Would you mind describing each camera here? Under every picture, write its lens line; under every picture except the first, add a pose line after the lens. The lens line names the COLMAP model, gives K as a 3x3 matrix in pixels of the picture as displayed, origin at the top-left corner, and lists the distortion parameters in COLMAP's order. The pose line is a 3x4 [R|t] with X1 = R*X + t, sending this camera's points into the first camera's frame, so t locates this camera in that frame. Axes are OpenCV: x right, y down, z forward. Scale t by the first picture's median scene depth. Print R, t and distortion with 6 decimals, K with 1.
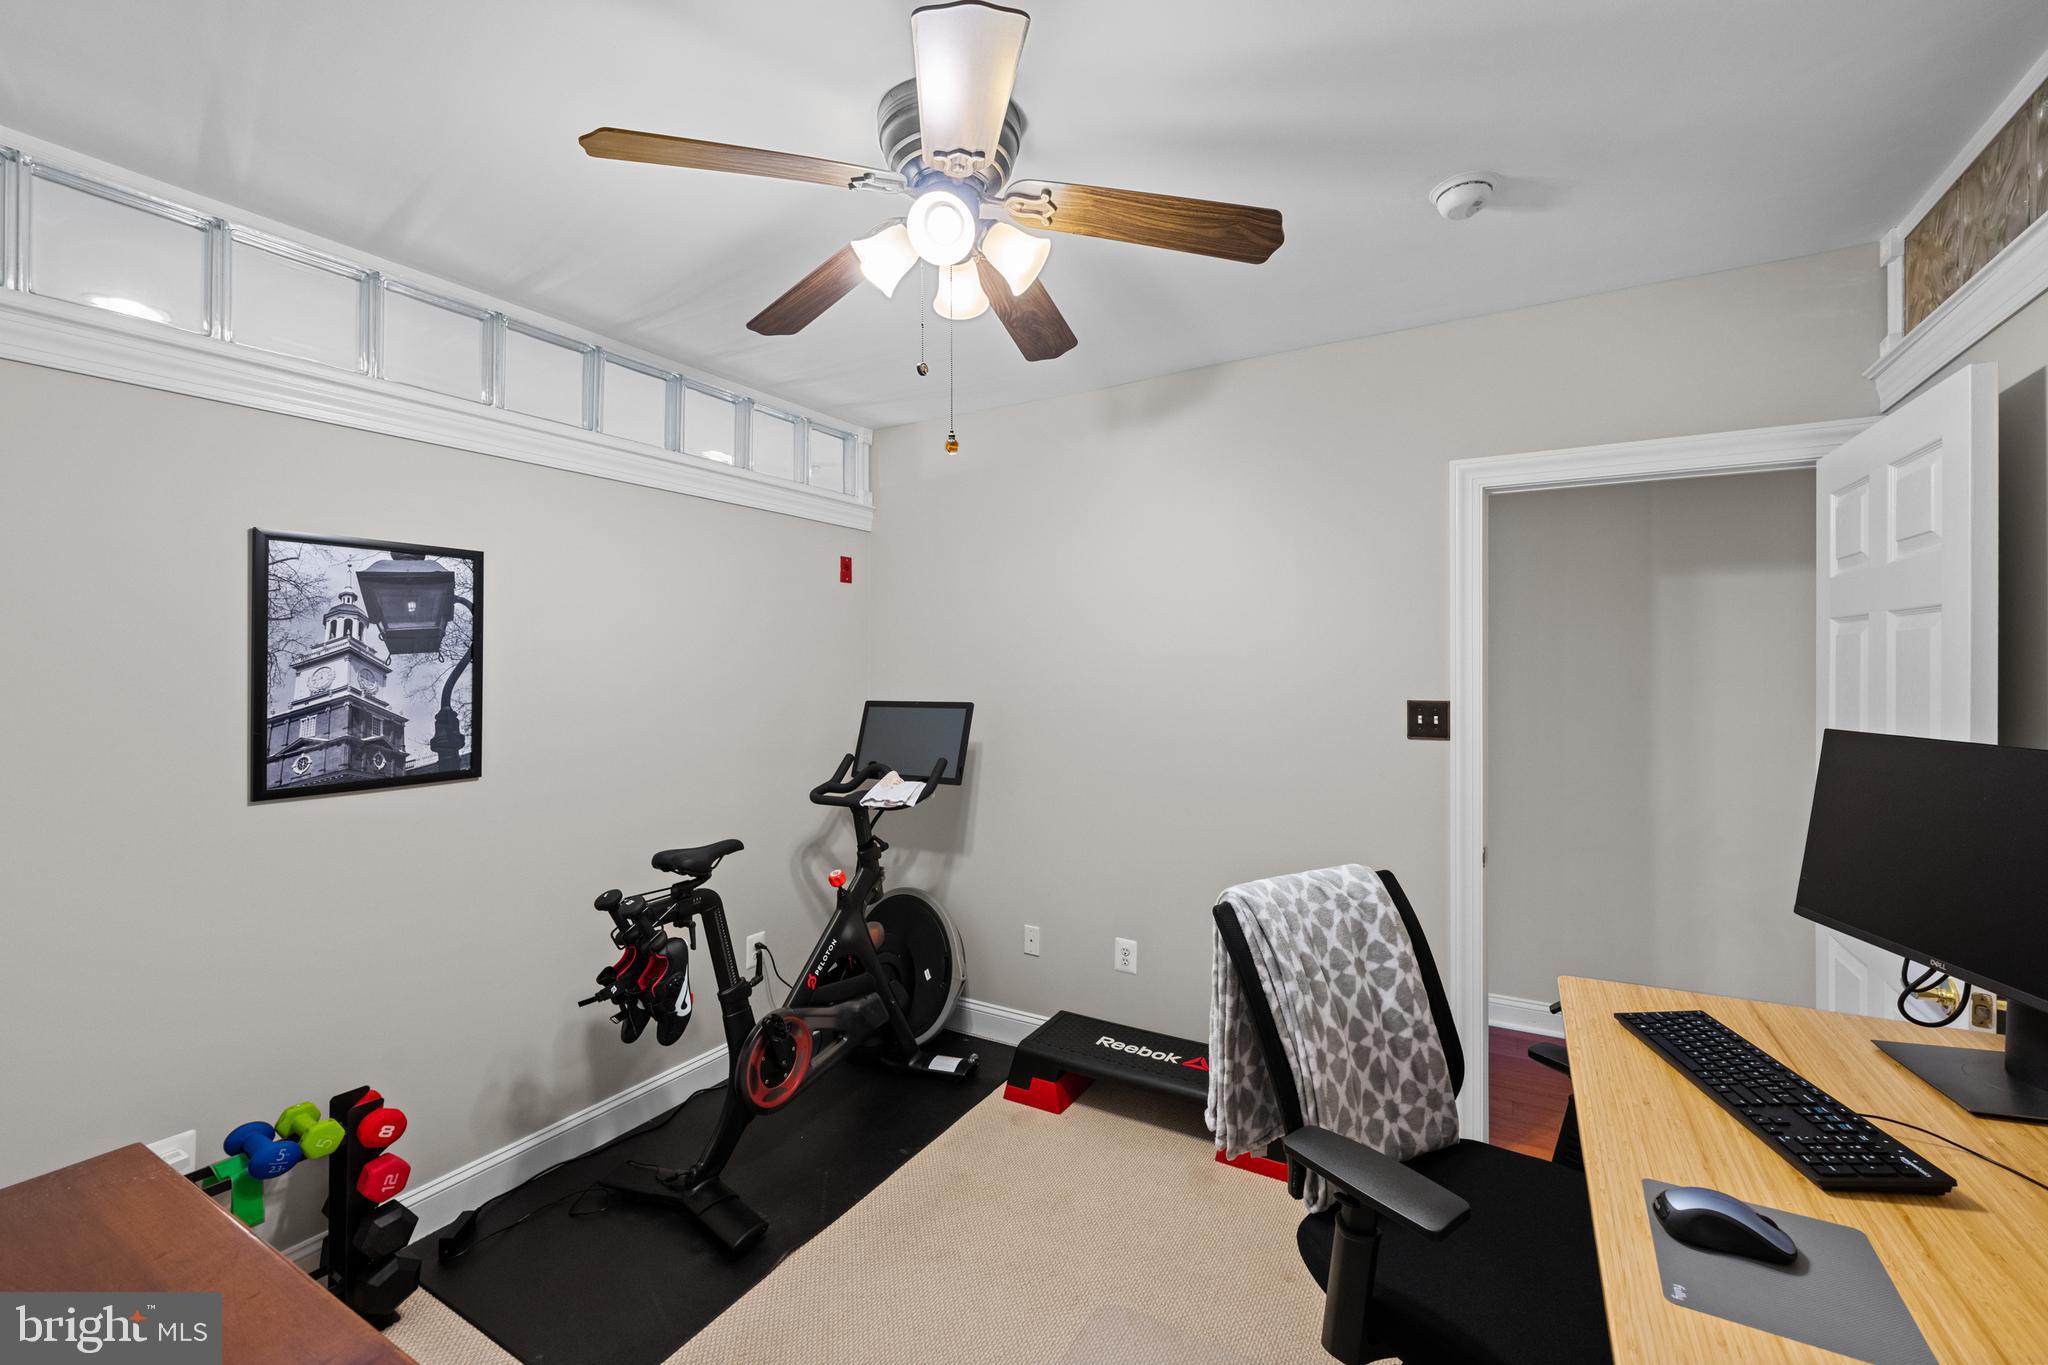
lens RADIAL K [[853.2, 0, 1021.0], [0, 853.2, 665.1], [0, 0, 1]] dist [0.001824, 0.000154]
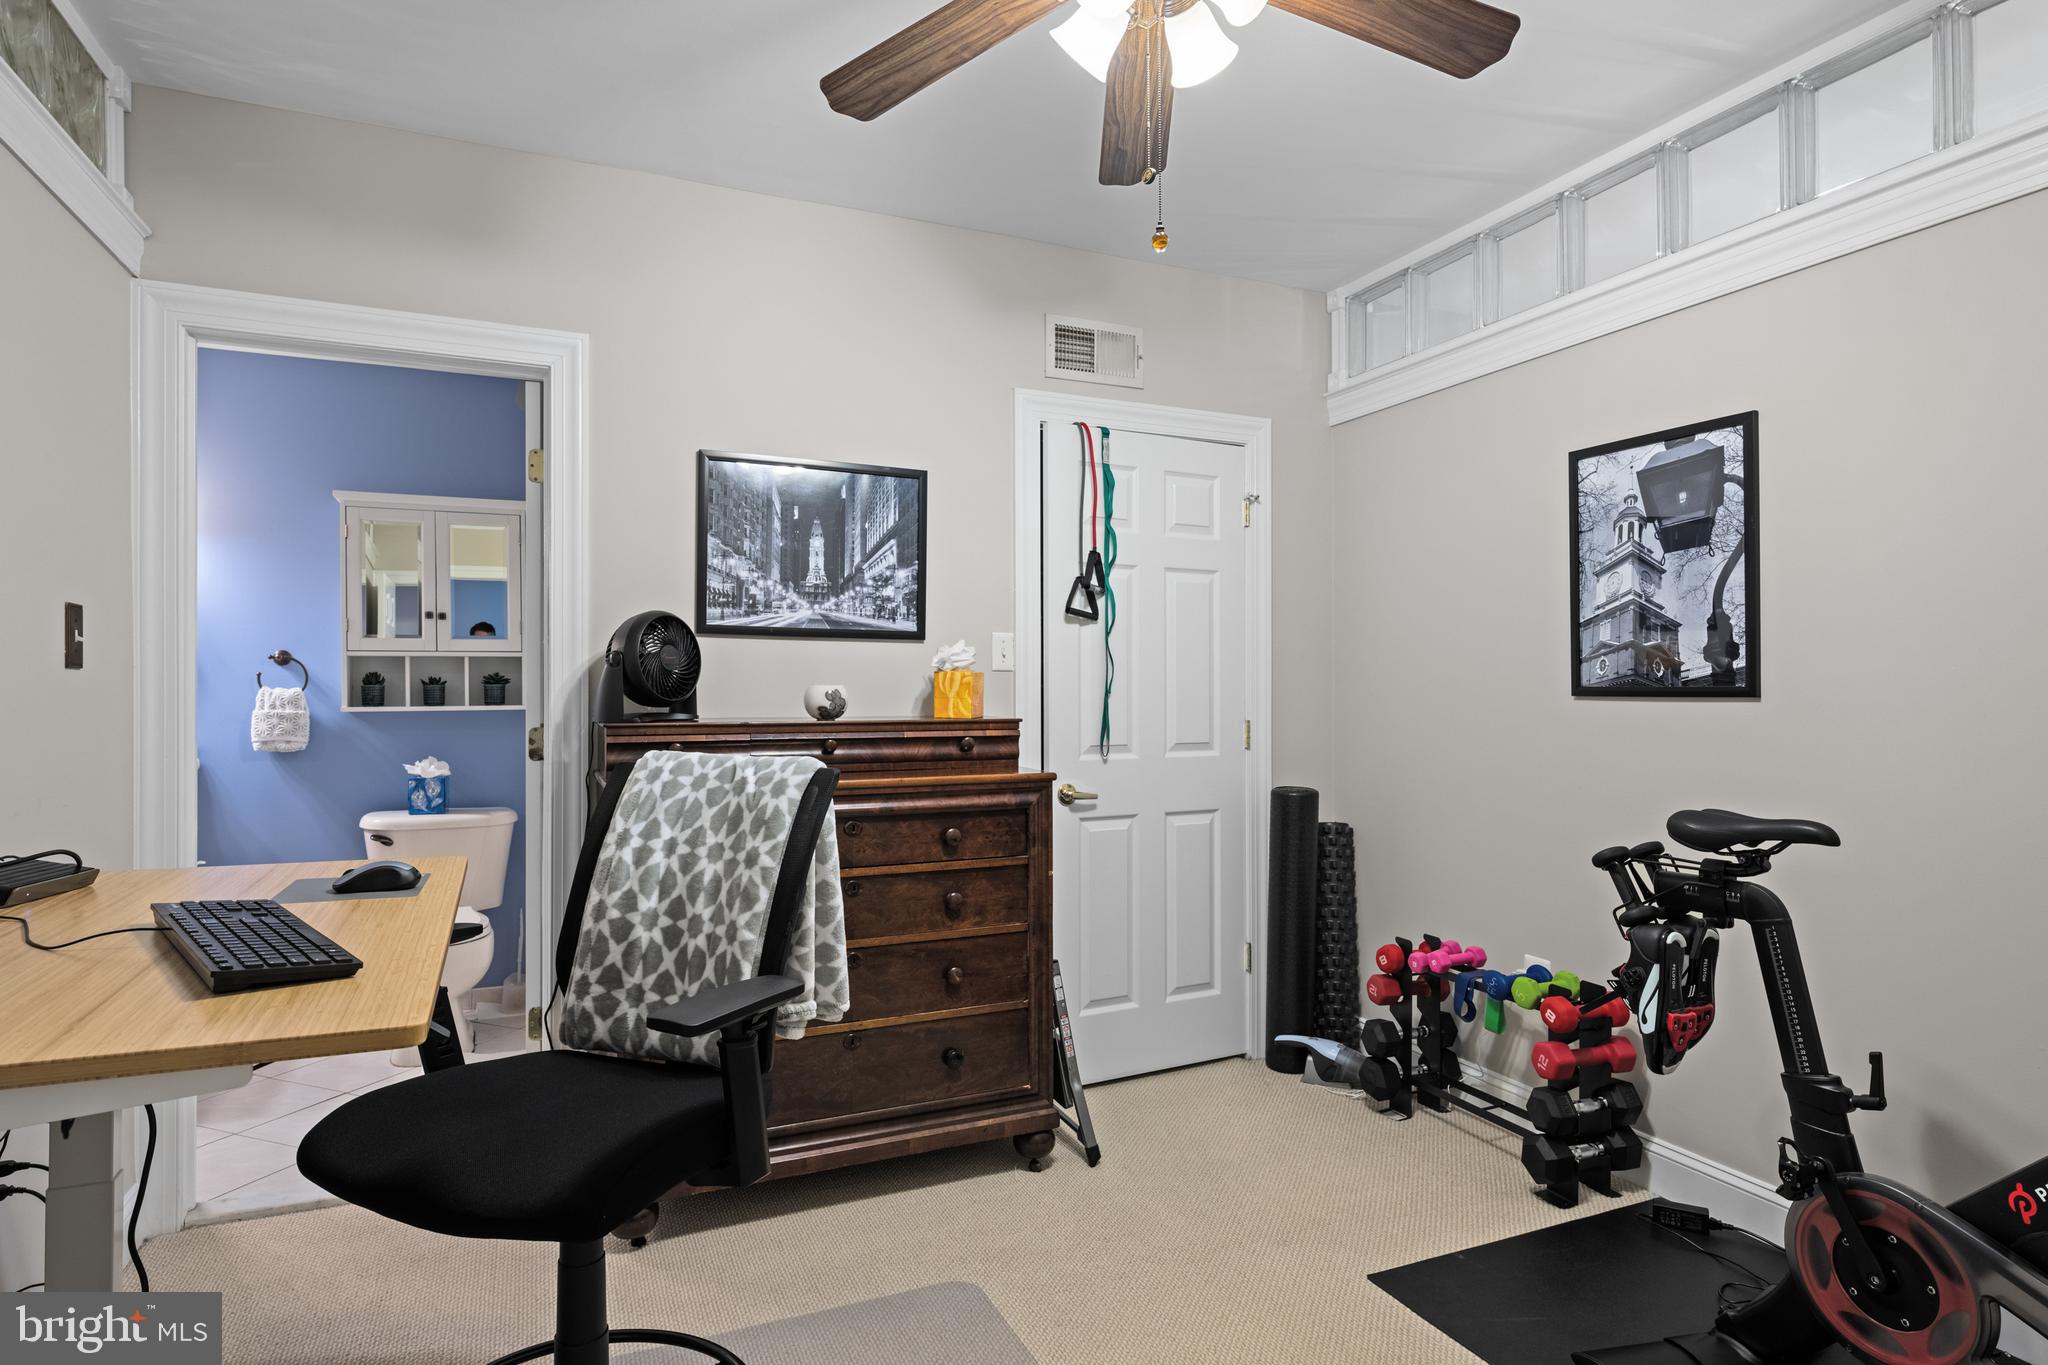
lens RADIAL K [[1133.0, 0, 1030.3], [0, 1133.0, 687.8], [0, 0, 1]] dist [-0.003147, 0.002507]
pose [[-0.583319, 0.004891, -0.812228, 0.654263], [0.001990, 0.999987, 0.004593, 0.125554], [0.812241, 0.001063, -0.583322, 1.153996]]
